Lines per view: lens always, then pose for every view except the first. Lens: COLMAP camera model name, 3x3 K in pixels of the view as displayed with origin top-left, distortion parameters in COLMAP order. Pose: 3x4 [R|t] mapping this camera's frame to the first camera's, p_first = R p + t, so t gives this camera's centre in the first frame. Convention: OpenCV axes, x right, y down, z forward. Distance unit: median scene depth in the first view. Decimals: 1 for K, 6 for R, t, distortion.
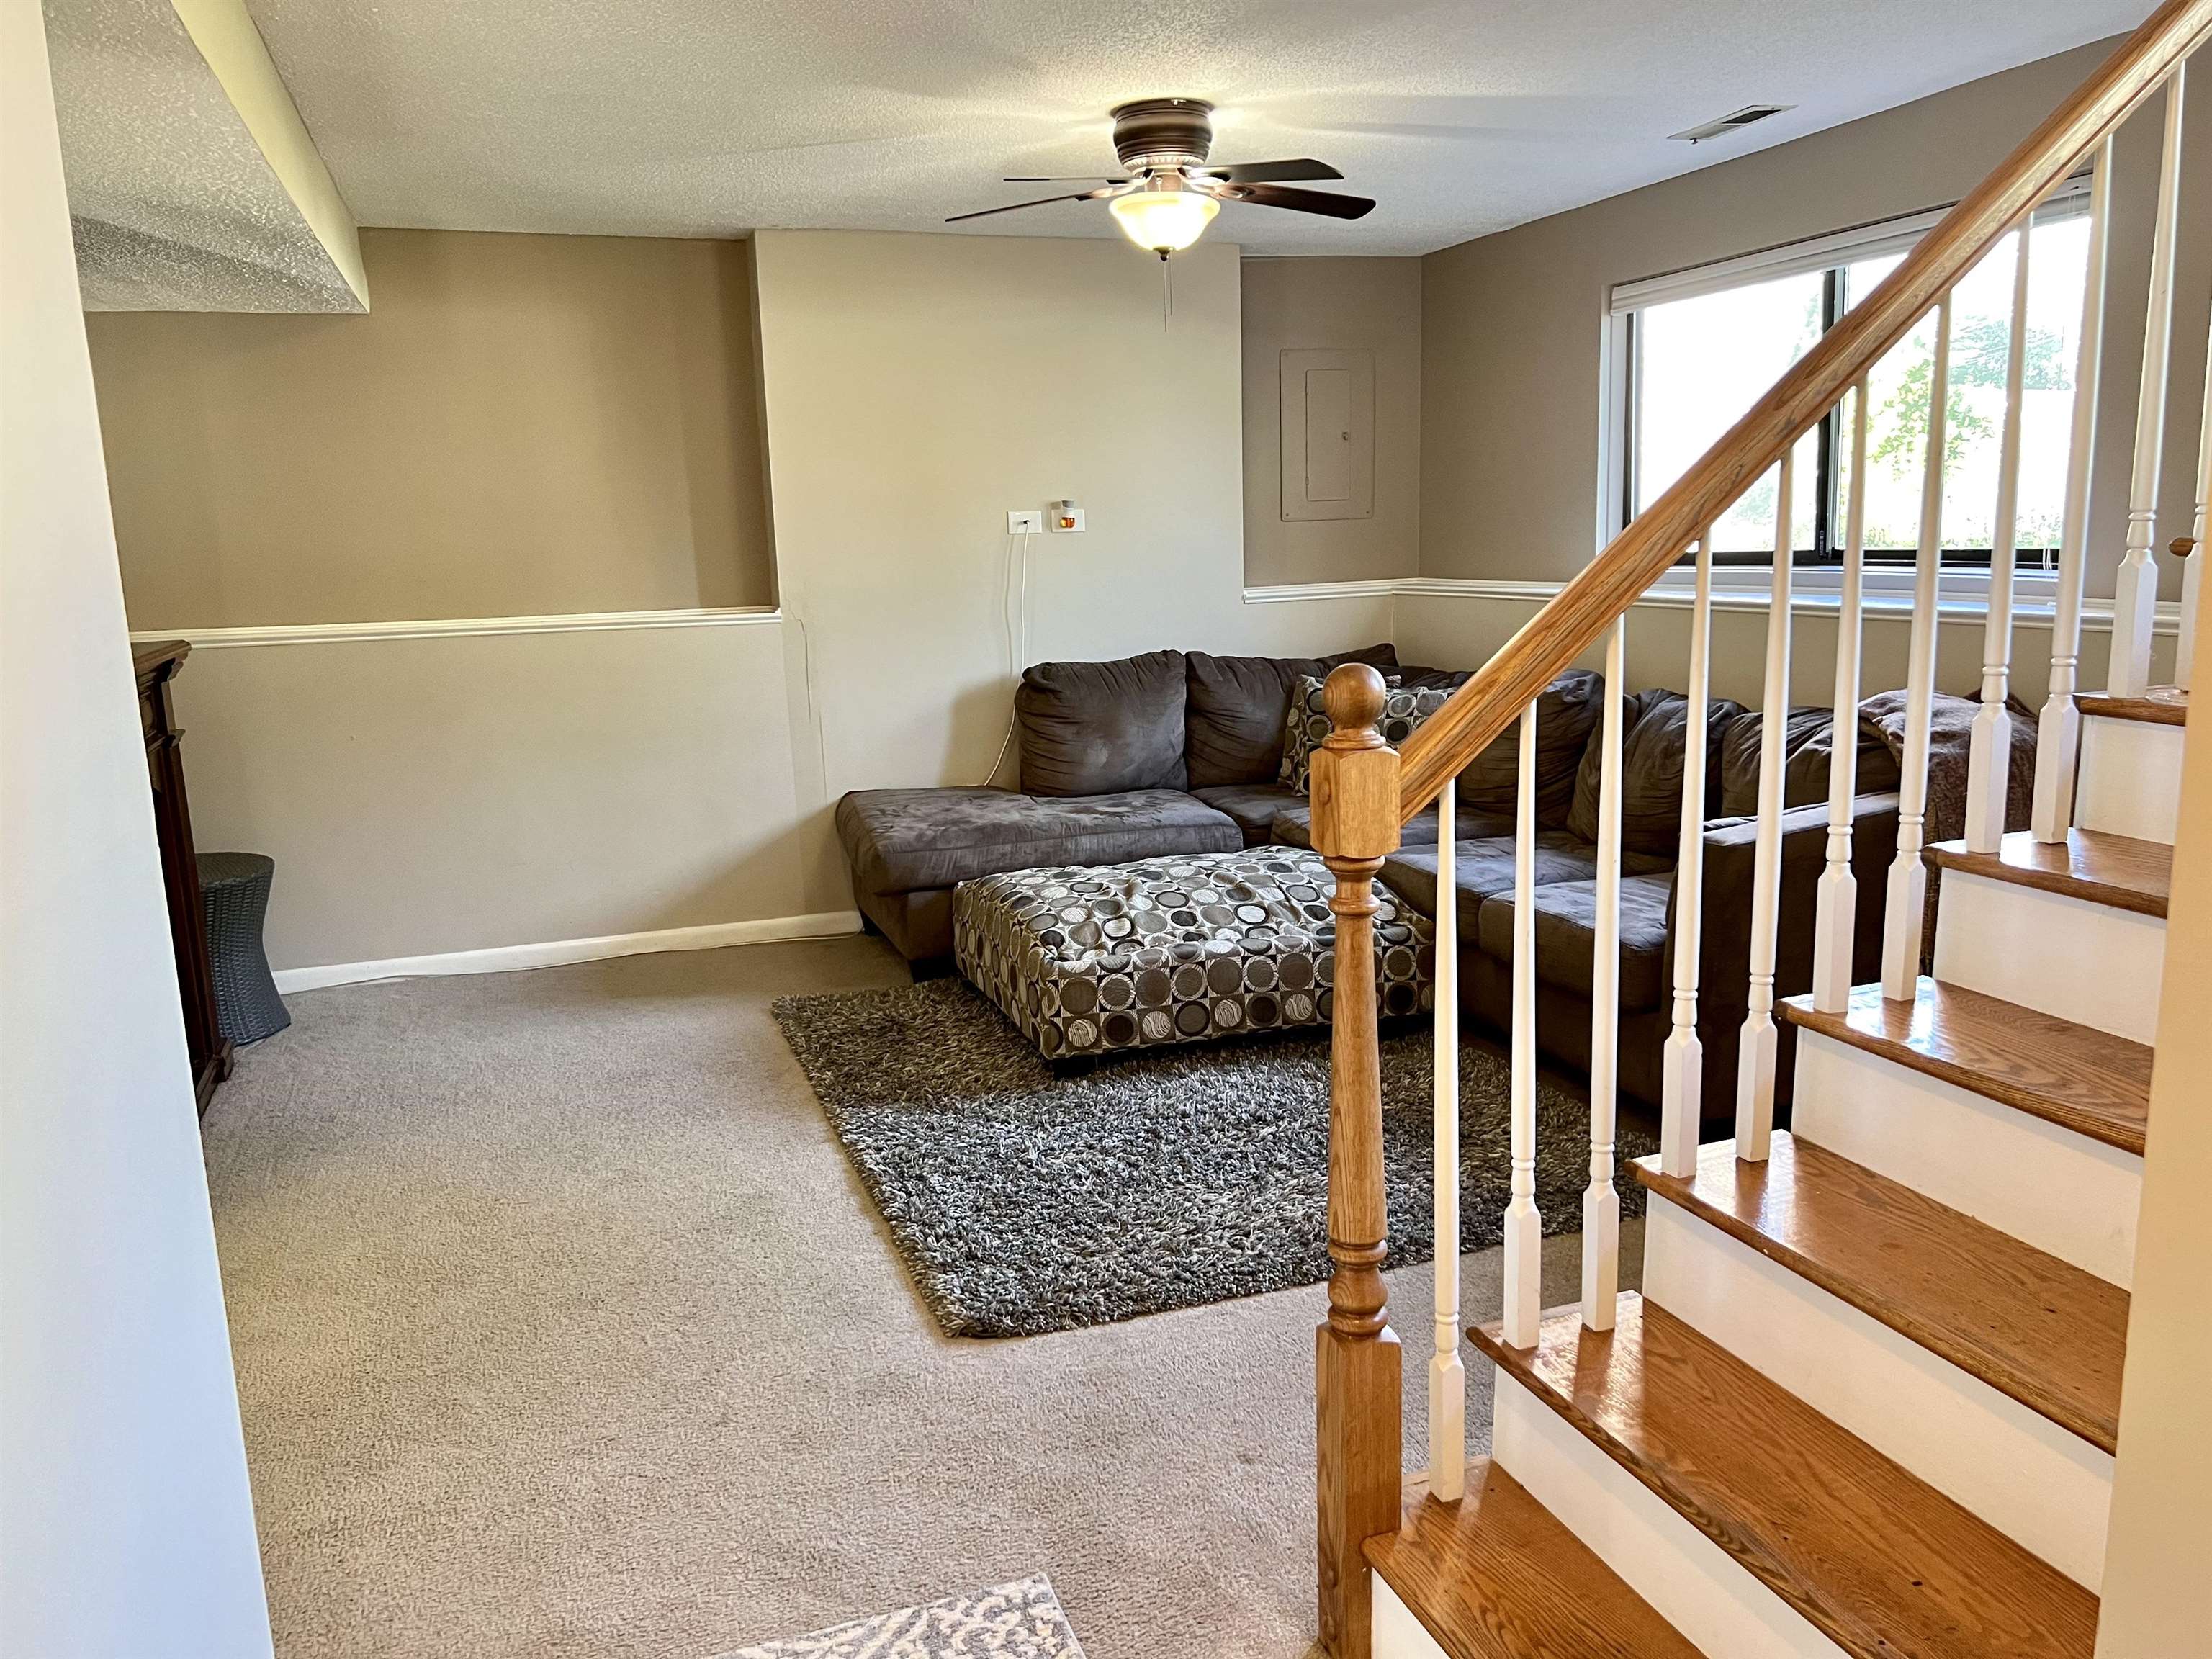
lens RADIAL K [[1681.7, 0, 1106.0], [0, 1681.7, 832.8], [0, 0, 1]] dist [0.042677, -0.011360]
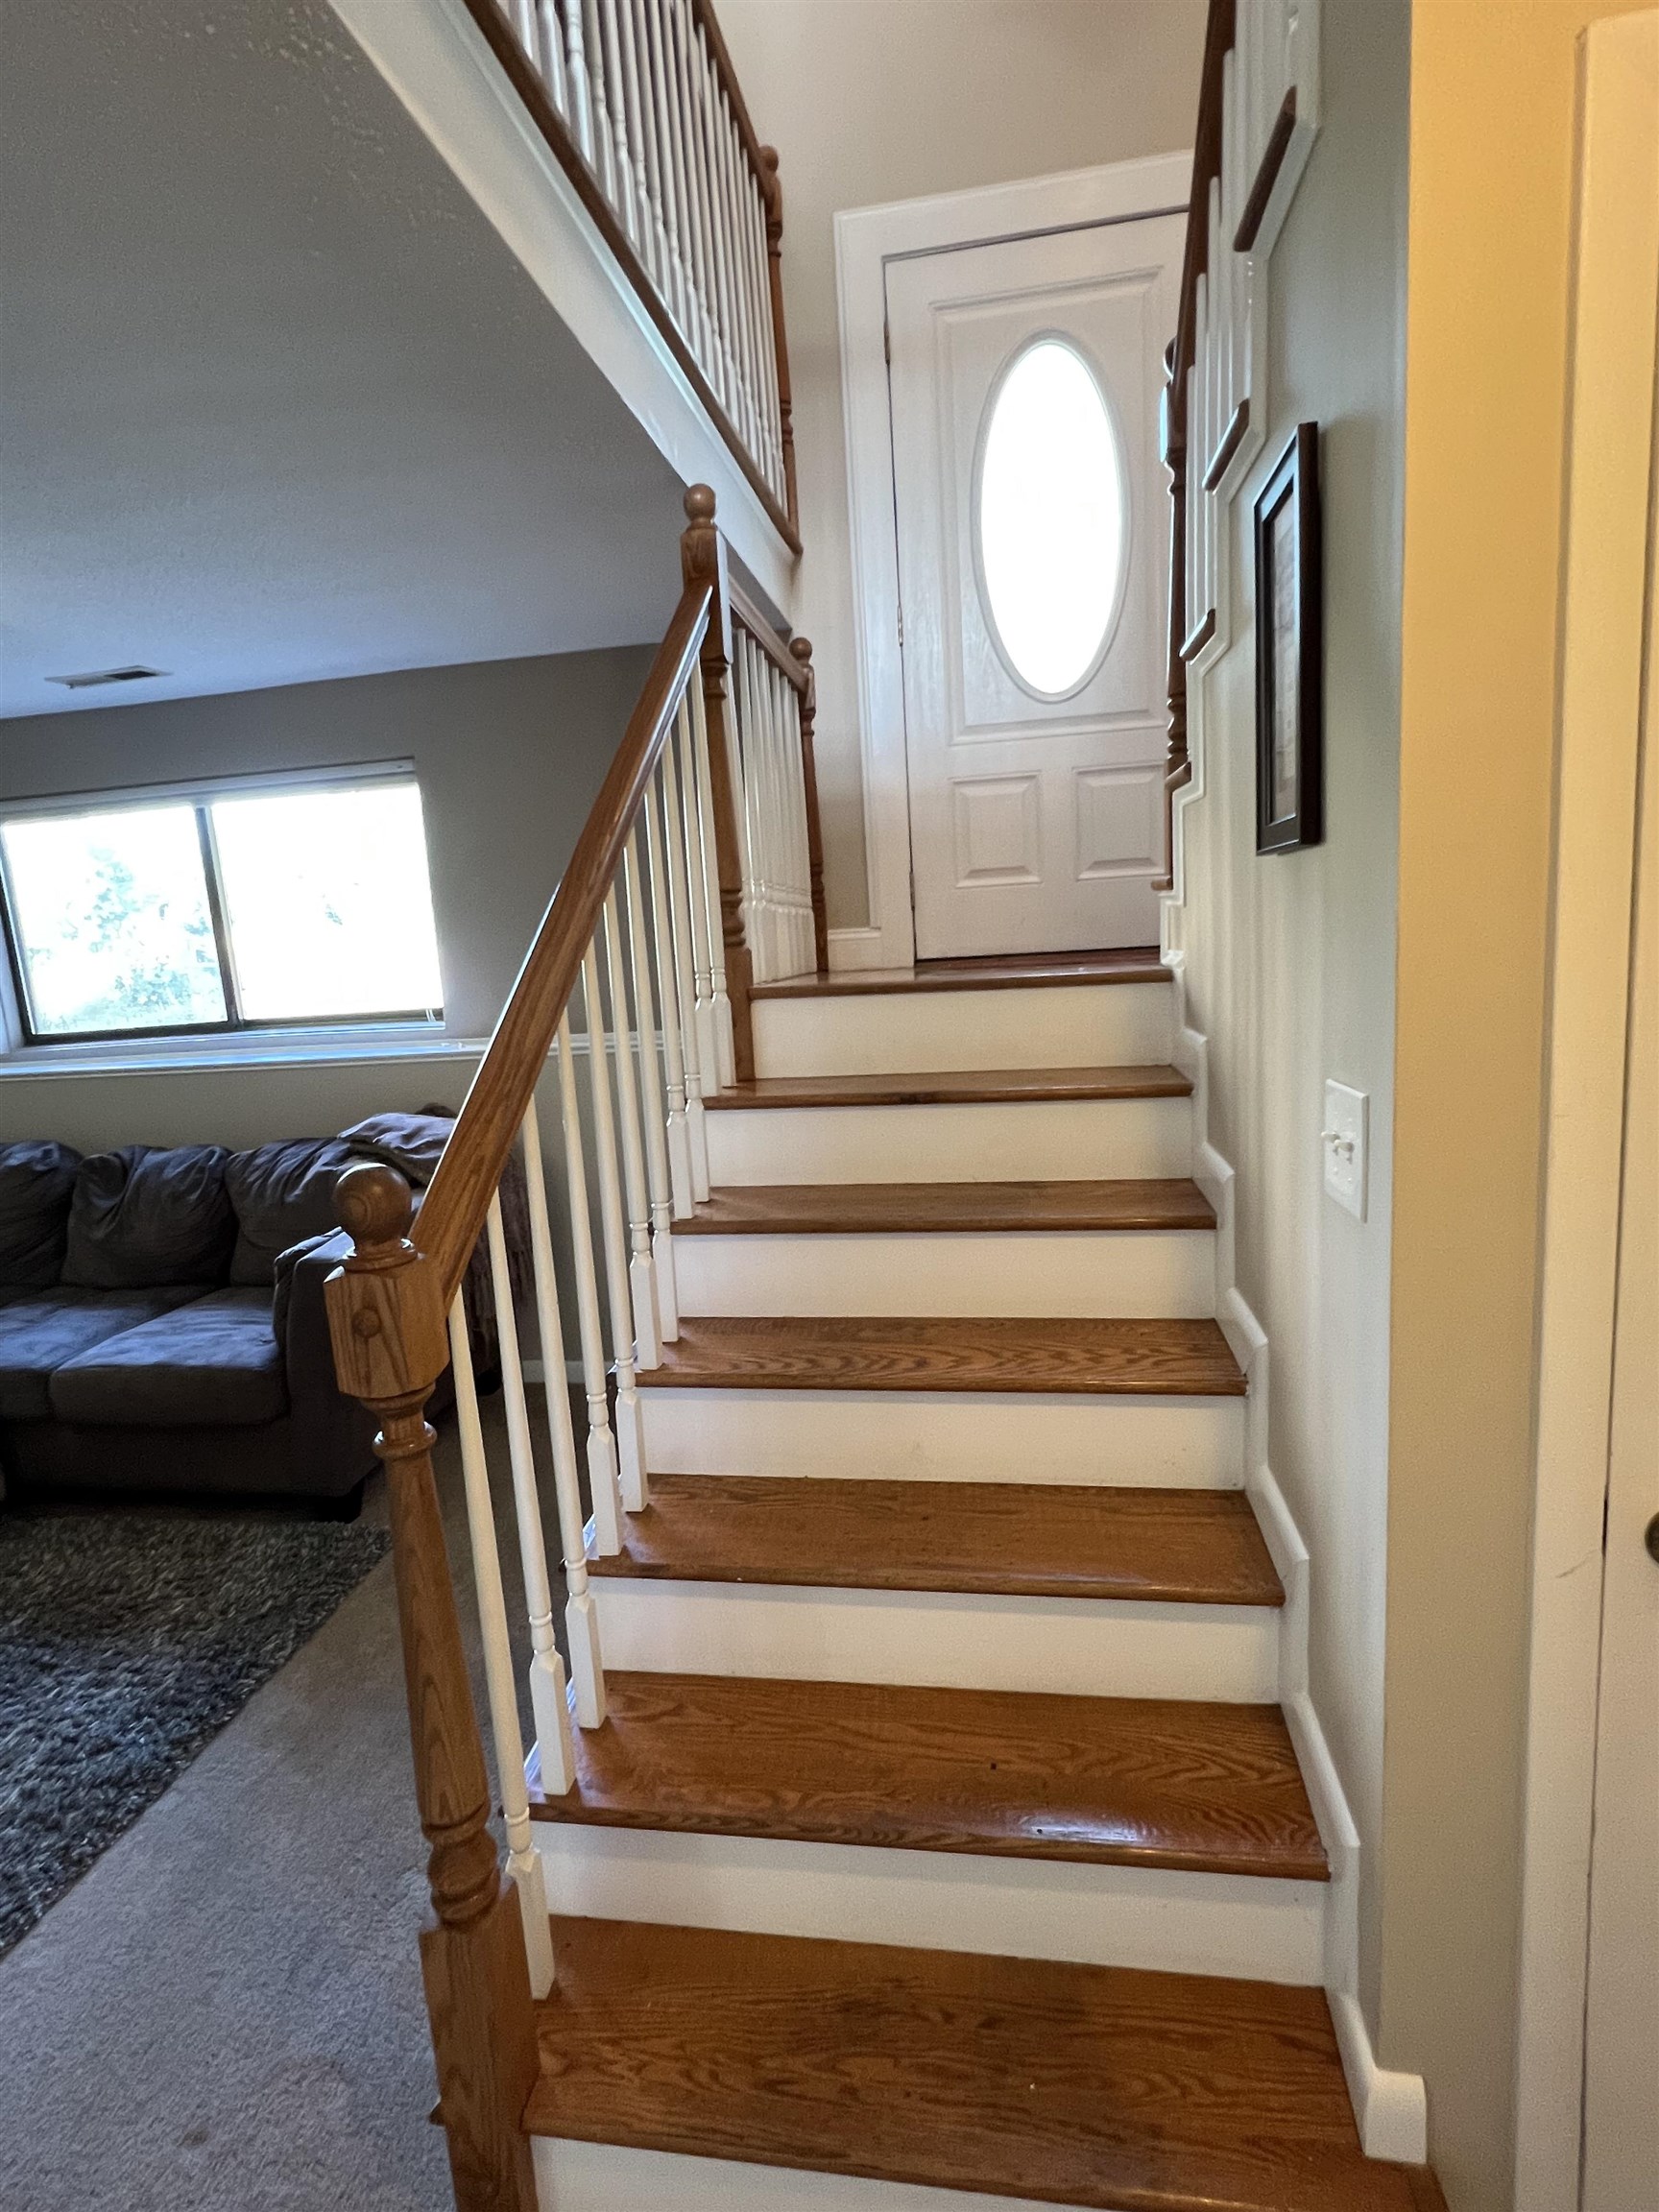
lens RADIAL K [[1078.4, 0, 828.4], [0, 1078.4, 1107.1], [0, 0, 1]] dist [0.005860, -0.001788]
pose [[0.479385, -0.137049, 0.866838, -0.132400], [0.205443, 0.977811, 0.040979, -0.066198], [-0.853219, 0.158441, 0.496904, 0.332744]]
